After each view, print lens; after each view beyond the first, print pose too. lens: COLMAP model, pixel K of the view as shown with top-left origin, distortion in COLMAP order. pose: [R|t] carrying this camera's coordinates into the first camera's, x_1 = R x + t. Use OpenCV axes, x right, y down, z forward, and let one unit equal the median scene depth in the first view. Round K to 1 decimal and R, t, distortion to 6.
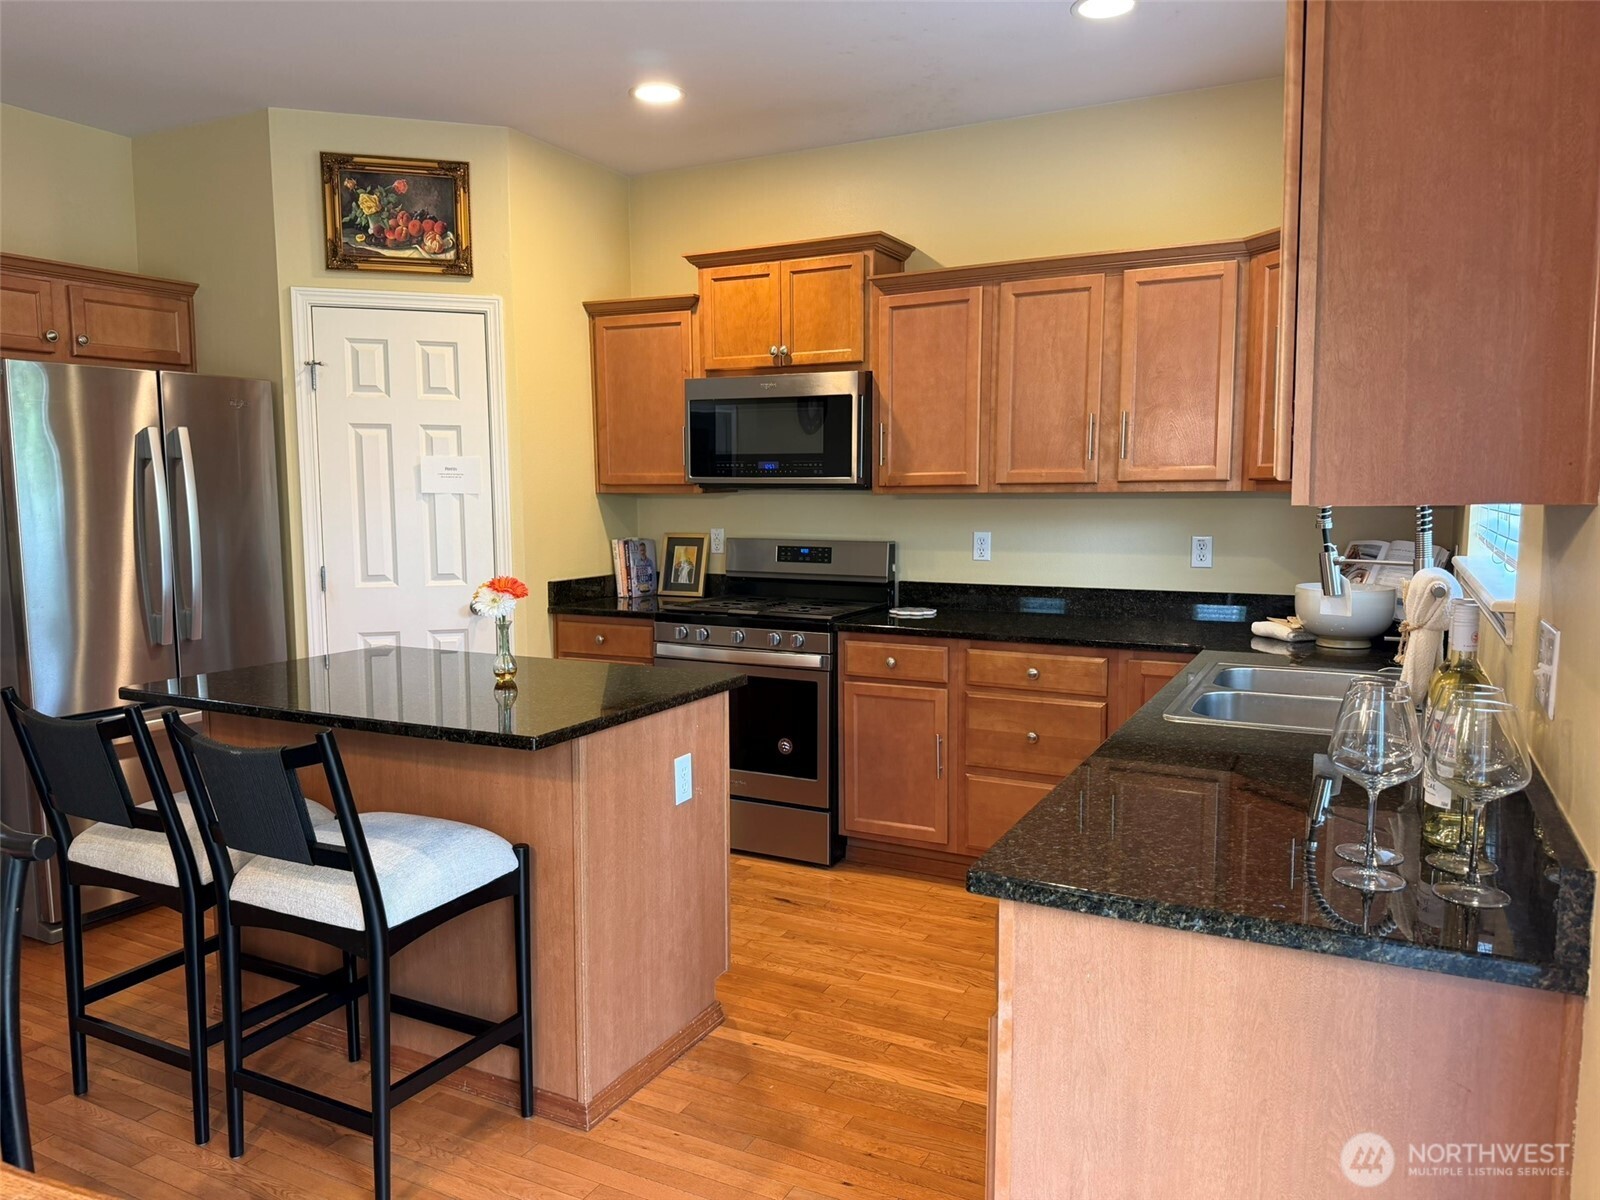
lens RADIAL K [[1125.8, 0, 800.0], [0, 1125.8, 600.0], [0, 0, 1]] dist [0.219070, -0.377668]
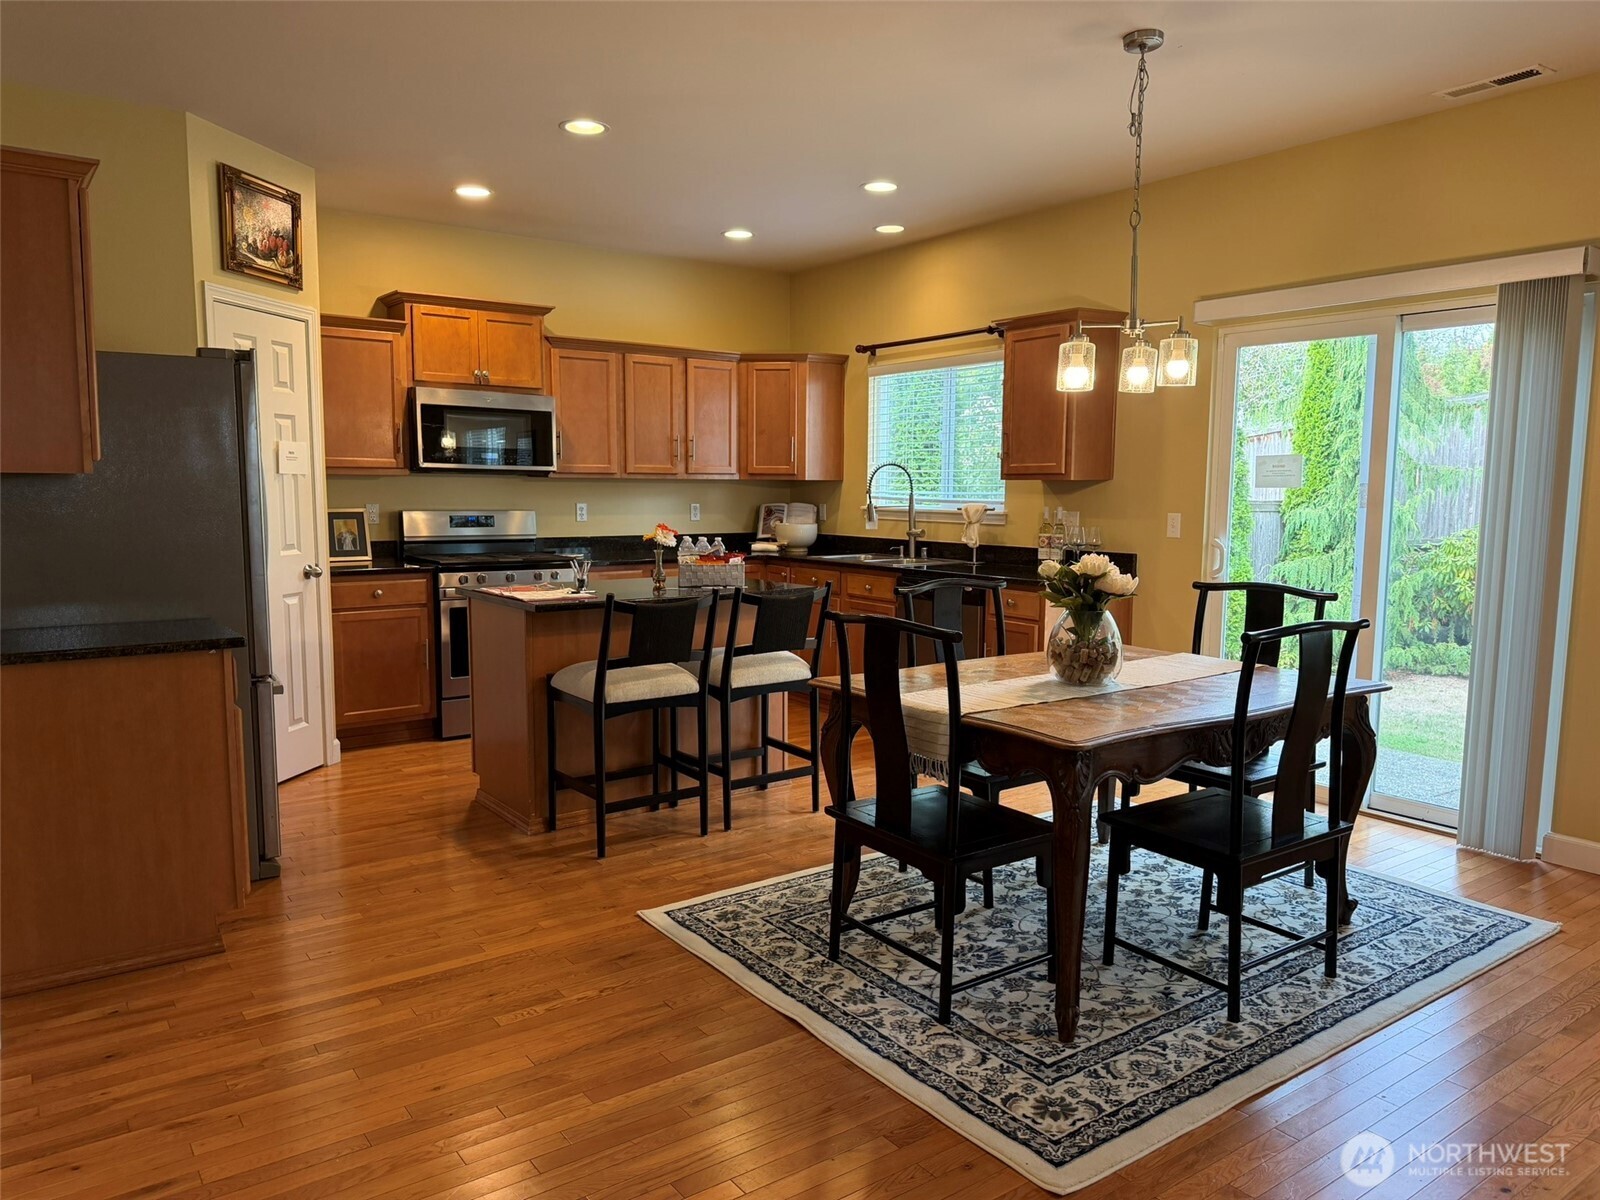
lens RADIAL K [[1135.0, 0, 805.4], [0, 1135.0, 597.0], [0, 0, 1]] dist [0.190228, -0.355693]
pose [[0.439496, -0.083357, 0.894369, -1.180911], [0.082656, 0.995213, 0.052138, 0.012437], [-0.894434, 0.051011, 0.444282, 0.031467]]
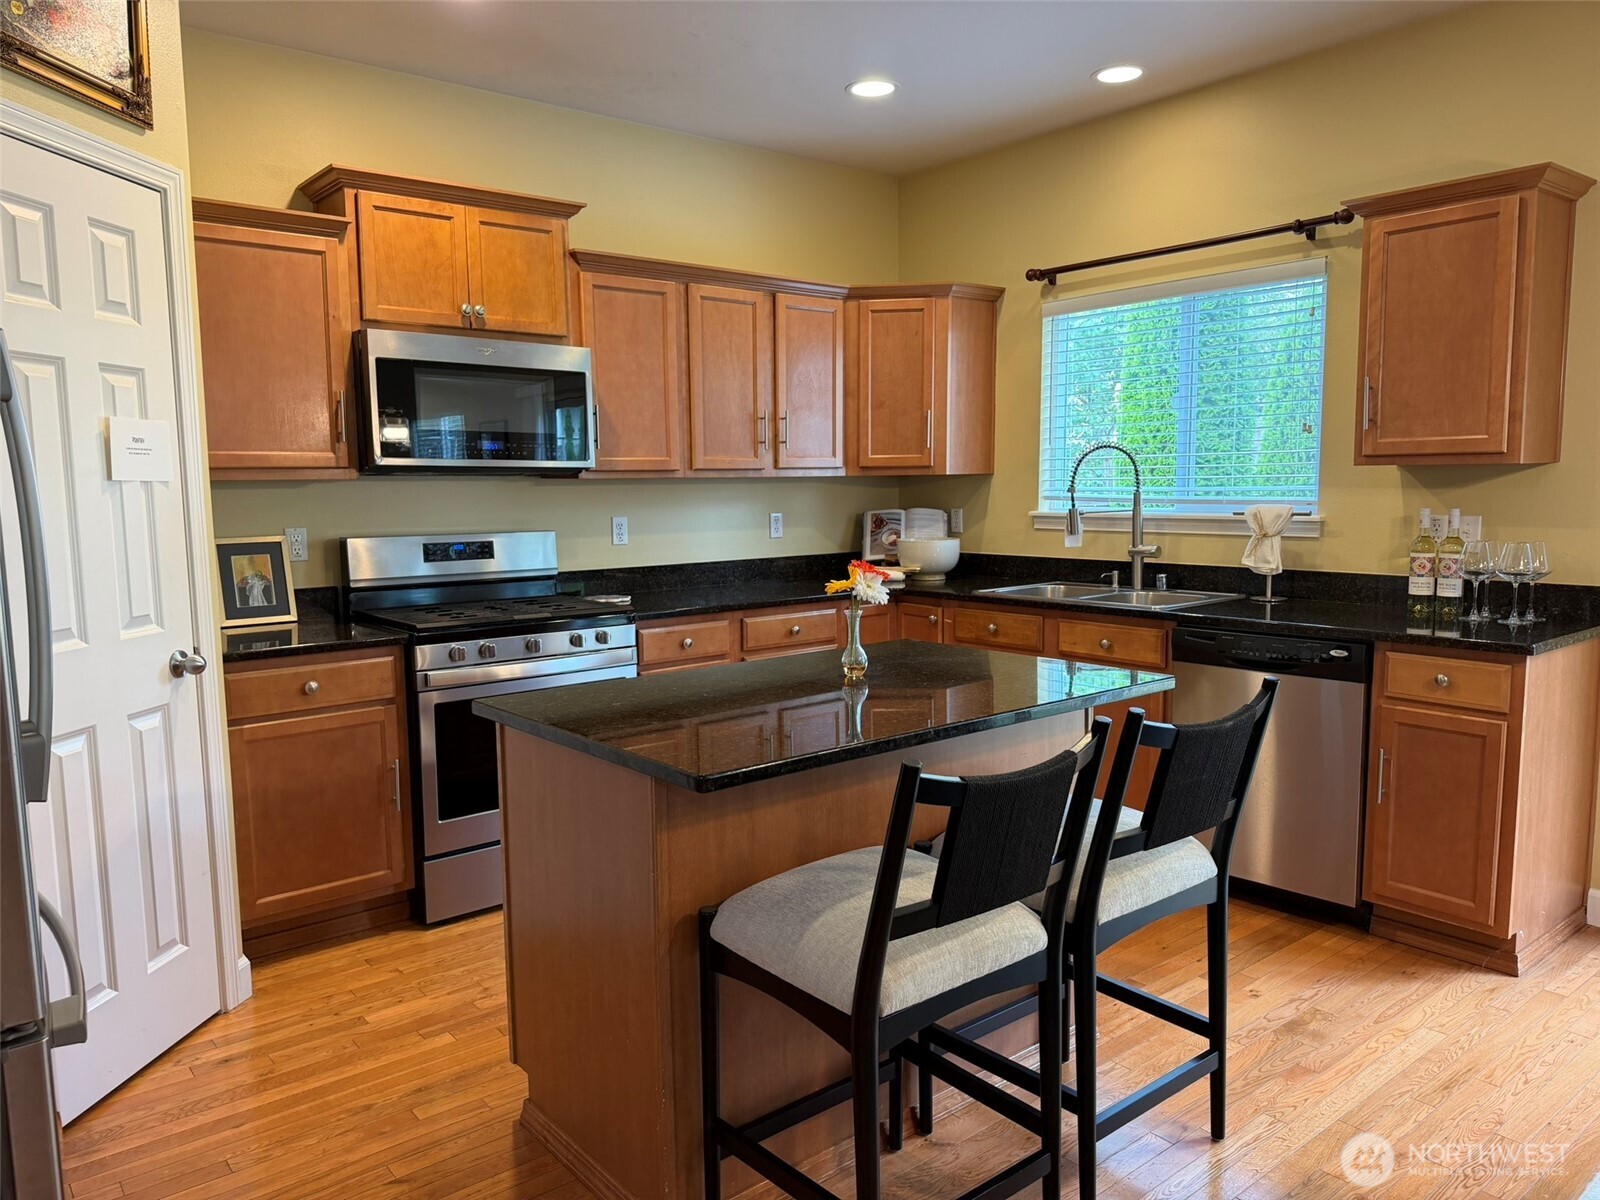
lens RADIAL K [[1140.0, 0, 800.0], [0, 1140.0, 600.0], [0, 0, 1]] dist [0.085628, -0.103340]
pose [[0.385972, -0.097348, 0.917360, -0.764822], [0.104325, 0.992644, 0.061443, -0.033735], [-0.916592, 0.071988, 0.393289, 0.473486]]
